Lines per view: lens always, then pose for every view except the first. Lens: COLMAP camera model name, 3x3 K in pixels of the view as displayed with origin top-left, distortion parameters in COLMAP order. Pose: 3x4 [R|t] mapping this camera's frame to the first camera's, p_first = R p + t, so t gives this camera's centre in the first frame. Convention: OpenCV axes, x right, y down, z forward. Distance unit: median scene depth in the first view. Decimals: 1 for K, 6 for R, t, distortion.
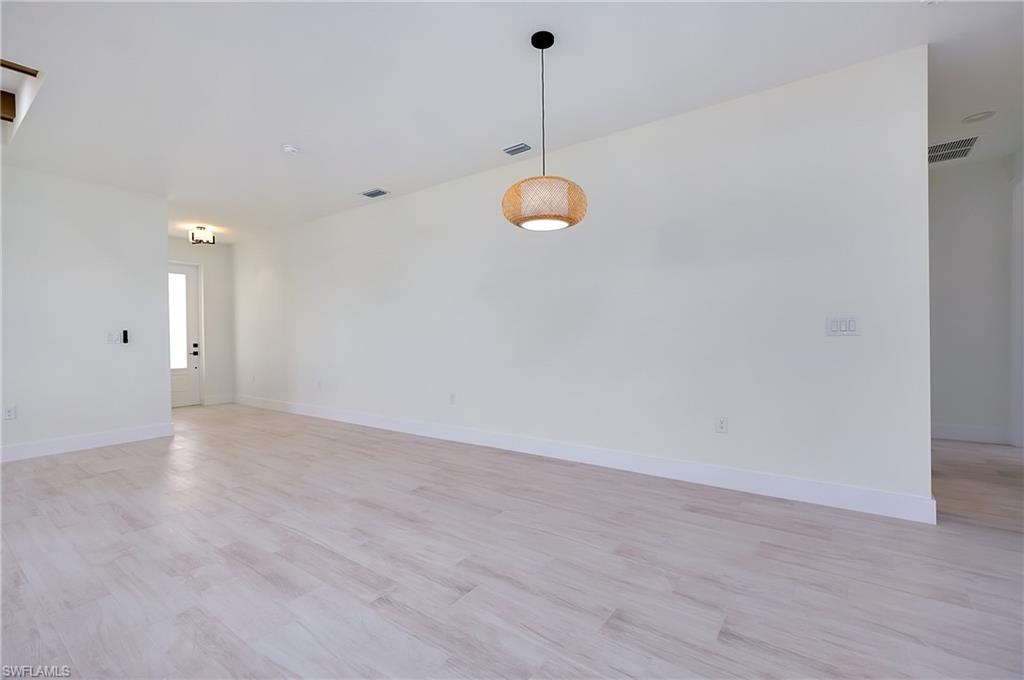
lens RADIAL K [[458.0, 0, 513.8], [0, 458.0, 342.8], [0, 0, 1]] dist [-0.015599, -0.000266]
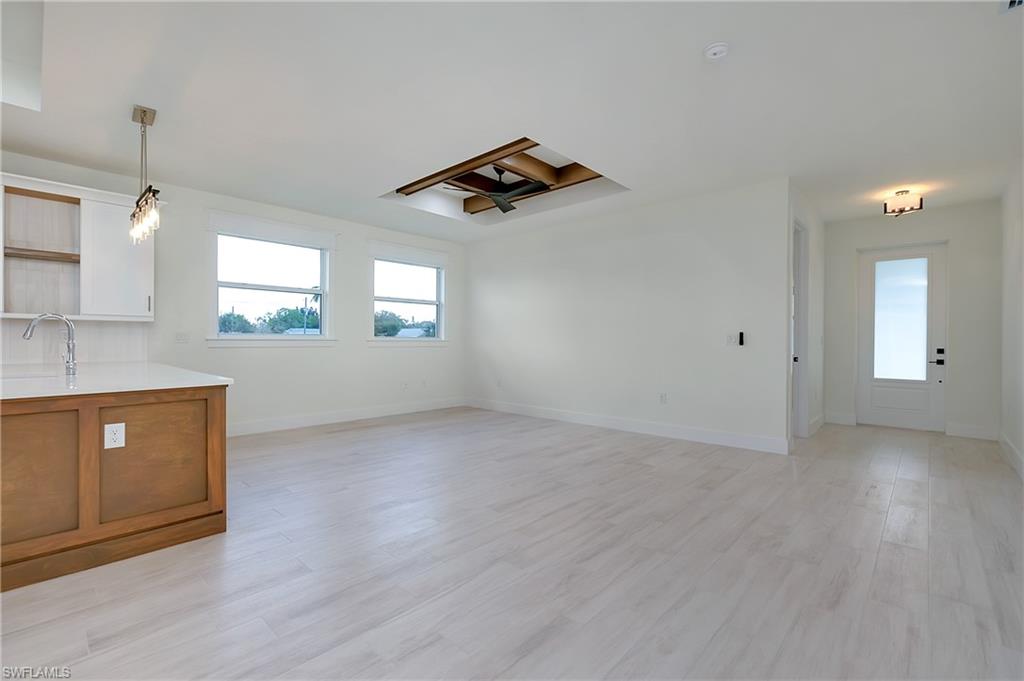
lens RADIAL K [[450.7, 0, 526.1], [0, 450.7, 341.4], [0, 0, 1]] dist [-0.002175, -0.000489]
pose [[-0.102431, 0.011406, -0.994675, 0.271555], [-0.017976, 0.999750, 0.013315, -0.022080], [0.994578, 0.019244, -0.102200, 1.189106]]
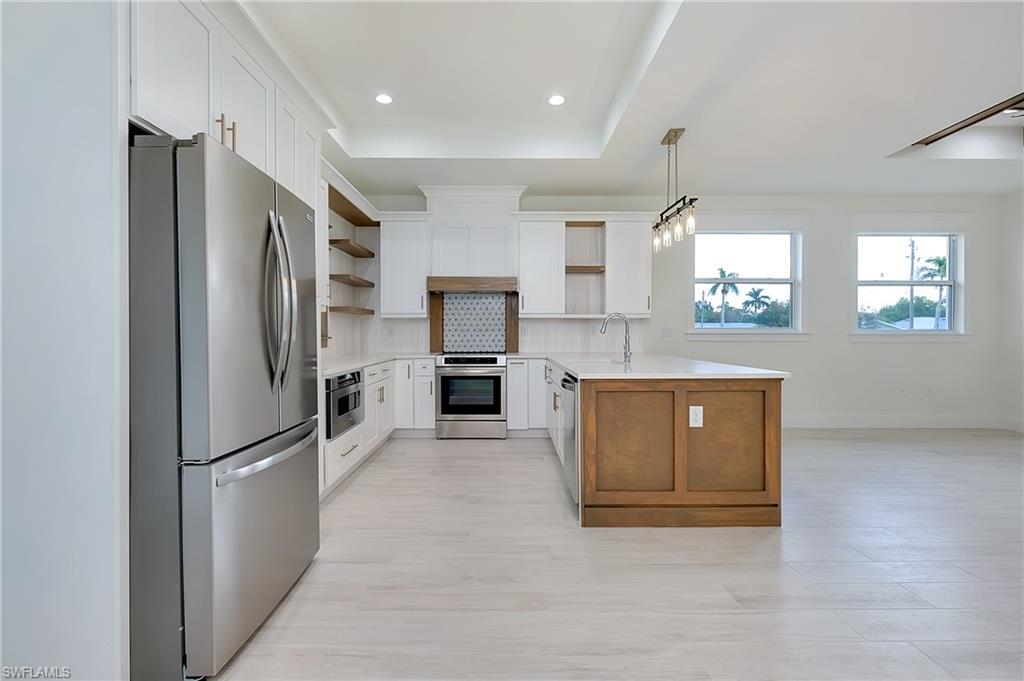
lens RADIAL K [[473.5, 0, 501.4], [0, 473.5, 336.1], [0, 0, 1]] dist [-0.001347, -0.000502]
pose [[-0.808527, 0.011268, -0.588351, 0.451835], [-0.002273, 0.999749, 0.022271, -0.014964], [0.588455, 0.019344, -0.808299, 0.908389]]
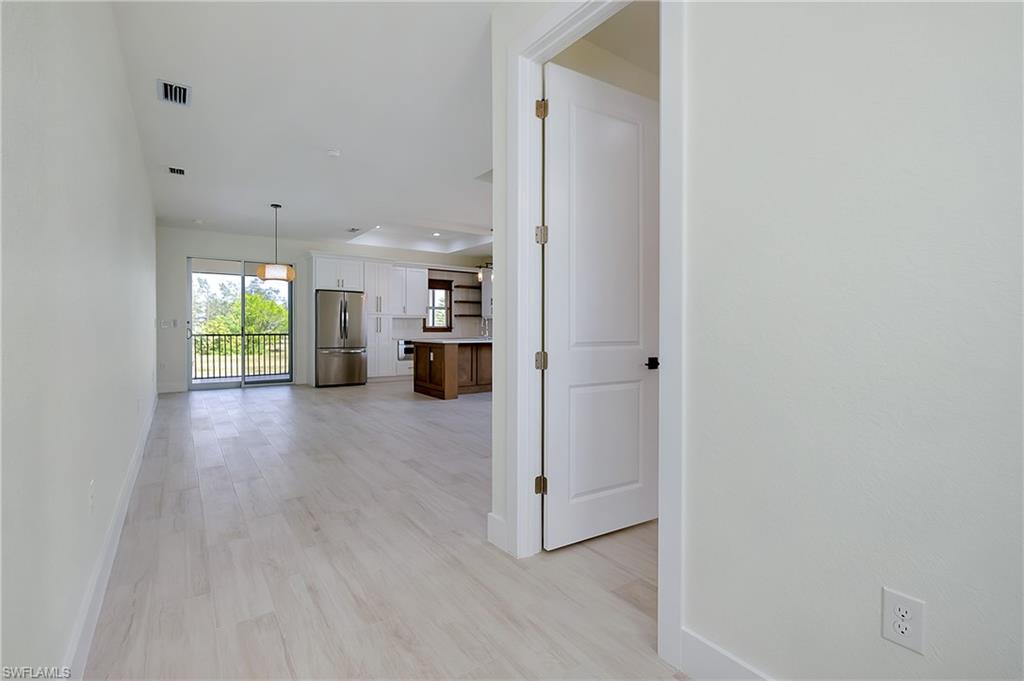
lens RADIAL K [[487.2, 0, 493.0], [0, 487.2, 334.5], [0, 0, 1]] dist [0.000701, 0.000024]
pose [[-0.933744, -0.000484, 0.357942, -1.888187], [0.010326, 0.999546, 0.028289, -0.028295], [-0.357794, 0.030111, -0.933315, 2.926530]]
